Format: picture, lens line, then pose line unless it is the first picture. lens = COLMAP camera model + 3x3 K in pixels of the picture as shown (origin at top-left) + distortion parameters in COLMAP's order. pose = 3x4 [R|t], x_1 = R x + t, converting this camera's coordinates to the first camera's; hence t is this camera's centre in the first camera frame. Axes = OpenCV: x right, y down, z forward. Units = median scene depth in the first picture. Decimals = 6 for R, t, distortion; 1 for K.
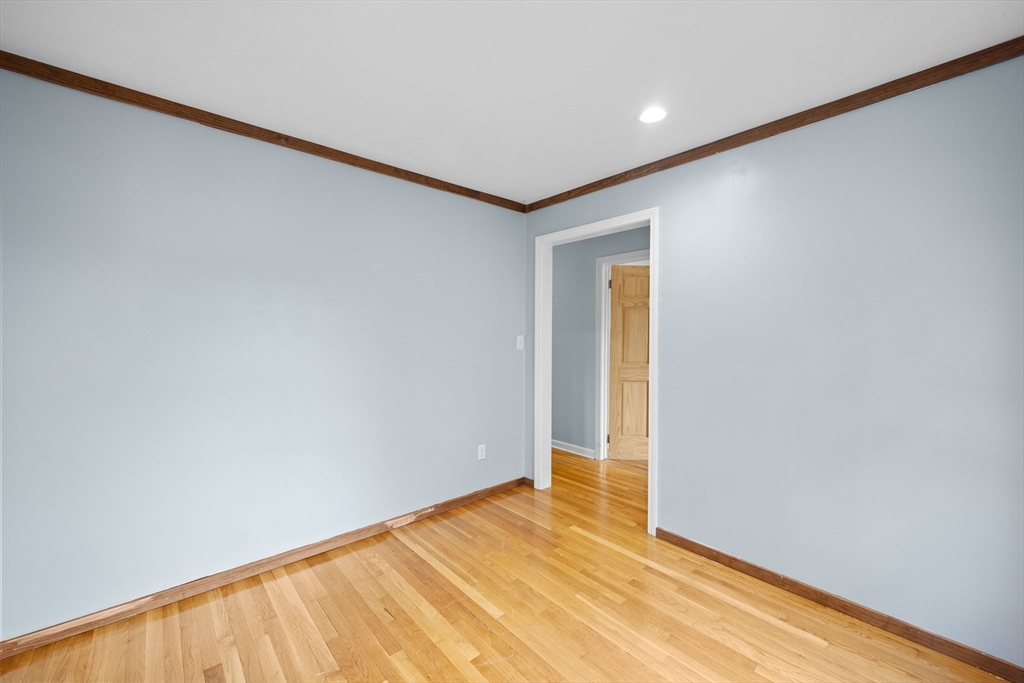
lens RADIAL K [[408.4, 0, 515.0], [0, 408.4, 339.5], [0, 0, 1]] dist [-0.003742, 0.000066]
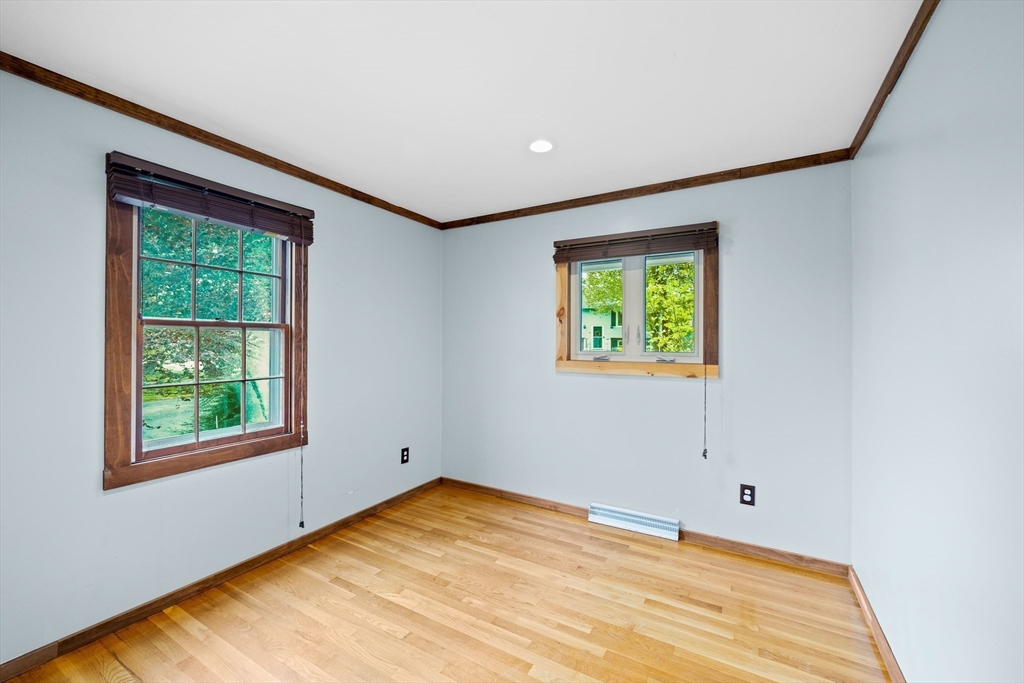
lens RADIAL K [[408.4, 0, 515.0], [0, 408.4, 339.5], [0, 0, 1]] dist [-0.003742, 0.000066]
pose [[-0.950340, -0.007364, -0.311126, 0.244996], [-0.008825, 0.999956, 0.003289, -0.026199], [0.311088, 0.005871, -0.950363, 1.875884]]
